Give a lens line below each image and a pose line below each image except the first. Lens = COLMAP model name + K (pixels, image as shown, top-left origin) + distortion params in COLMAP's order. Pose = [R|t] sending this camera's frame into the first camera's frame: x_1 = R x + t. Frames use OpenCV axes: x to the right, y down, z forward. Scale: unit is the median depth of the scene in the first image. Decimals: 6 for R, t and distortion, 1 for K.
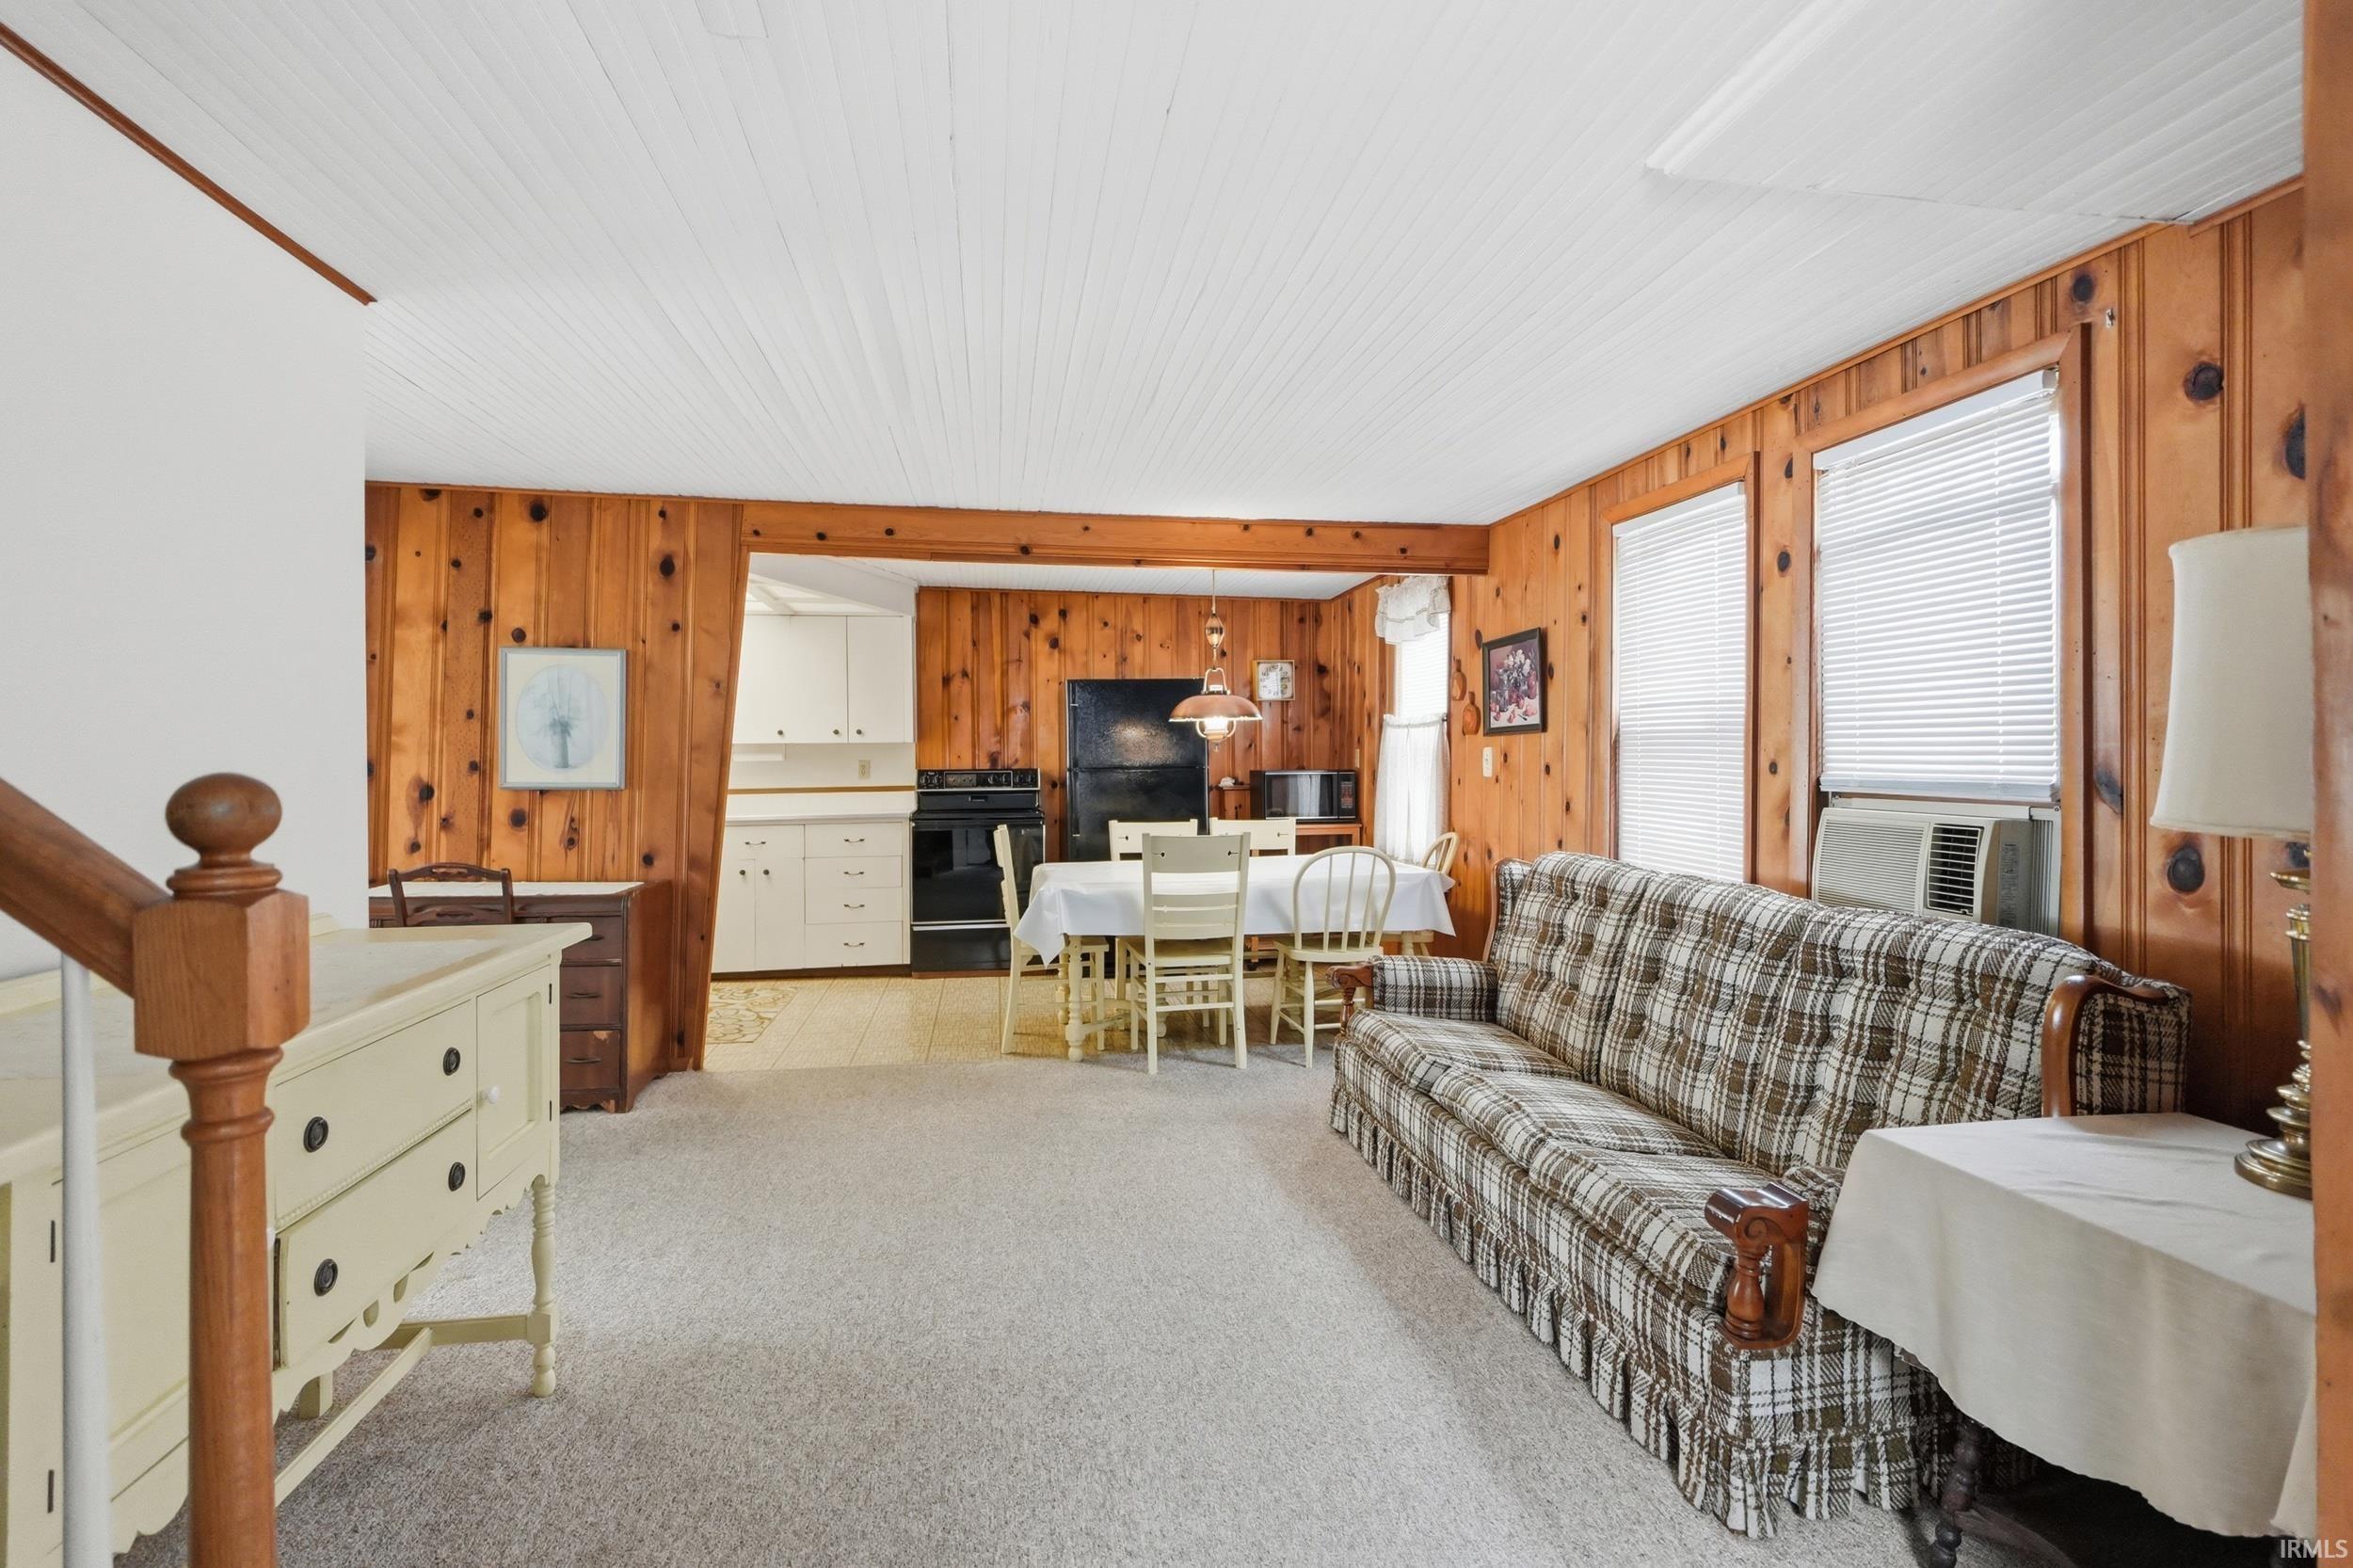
lens RADIAL K [[1120.5, 0, 1171.5], [0, 1120.5, 765.9], [0, 0, 1]] dist [-0.014396, -0.000105]
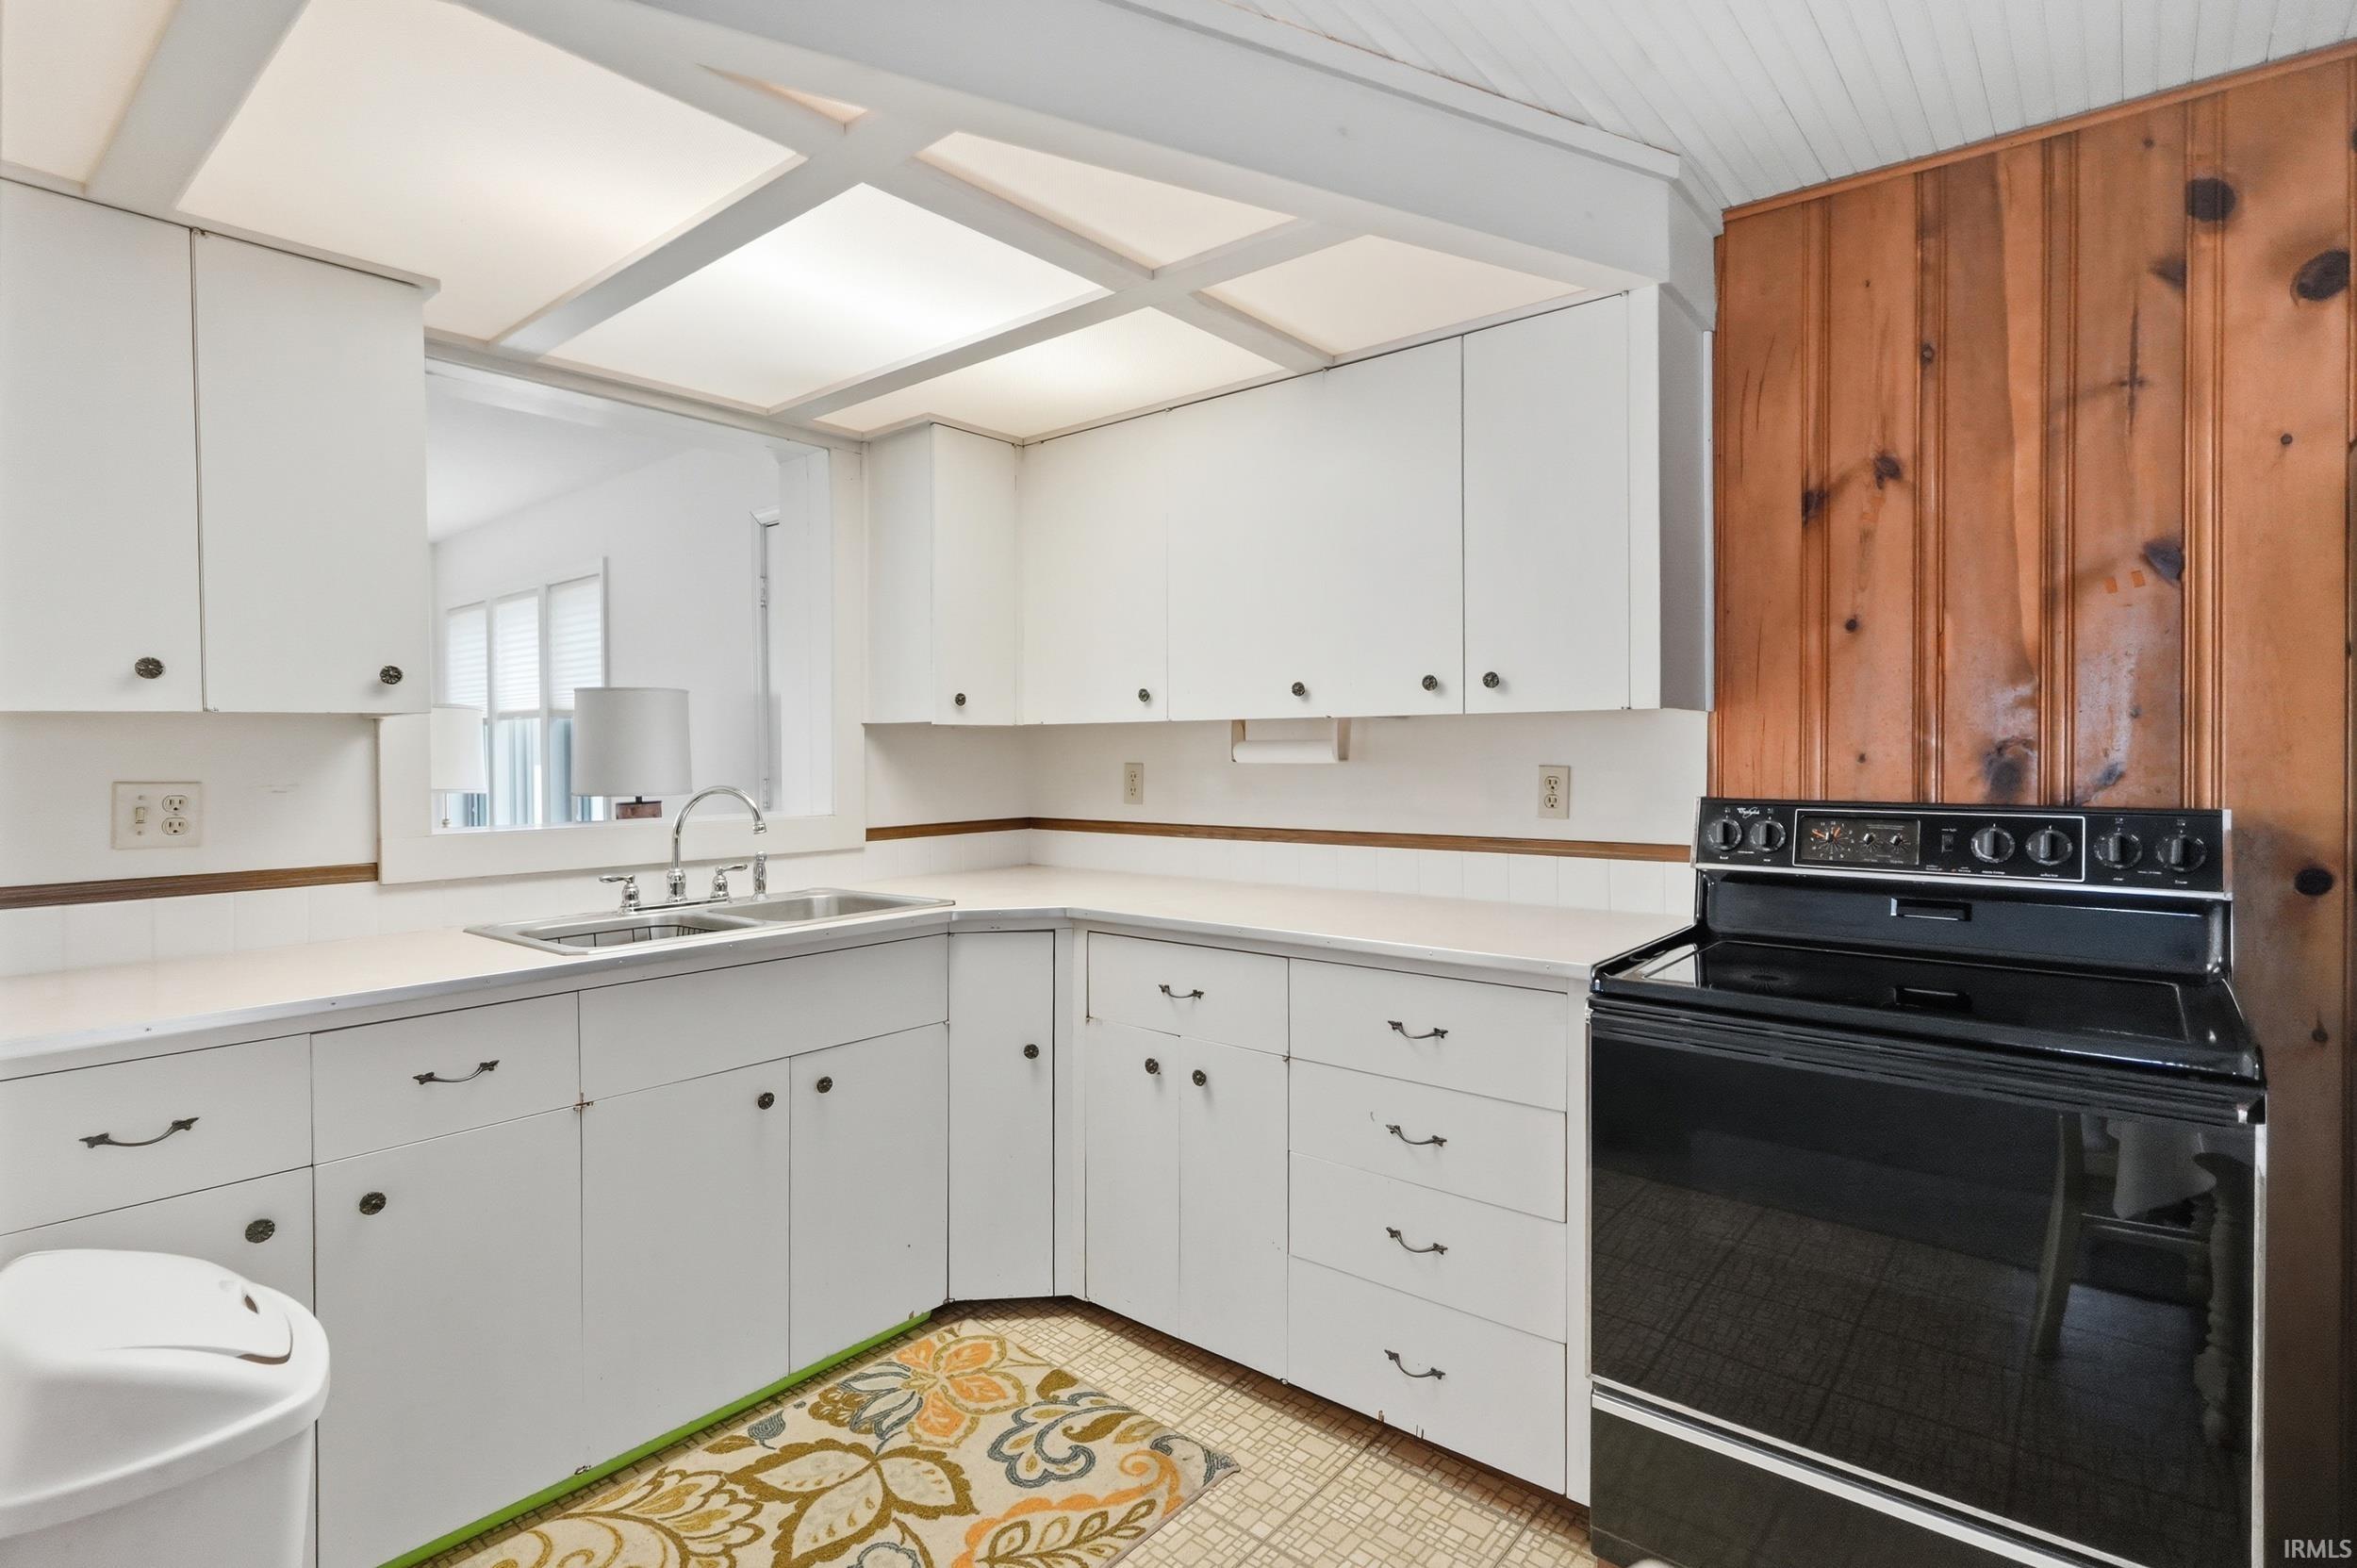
lens RADIAL K [[1122.4, 0, 1171.0], [0, 1122.4, 780.5], [0, 0, 1]] dist [-0.014396, -0.000105]
pose [[0.669594, 0.019610, -0.742468, -0.093494], [-0.012567, 0.999807, 0.015072, -0.004127], [0.742621, -0.000762, 0.669712, 0.671160]]
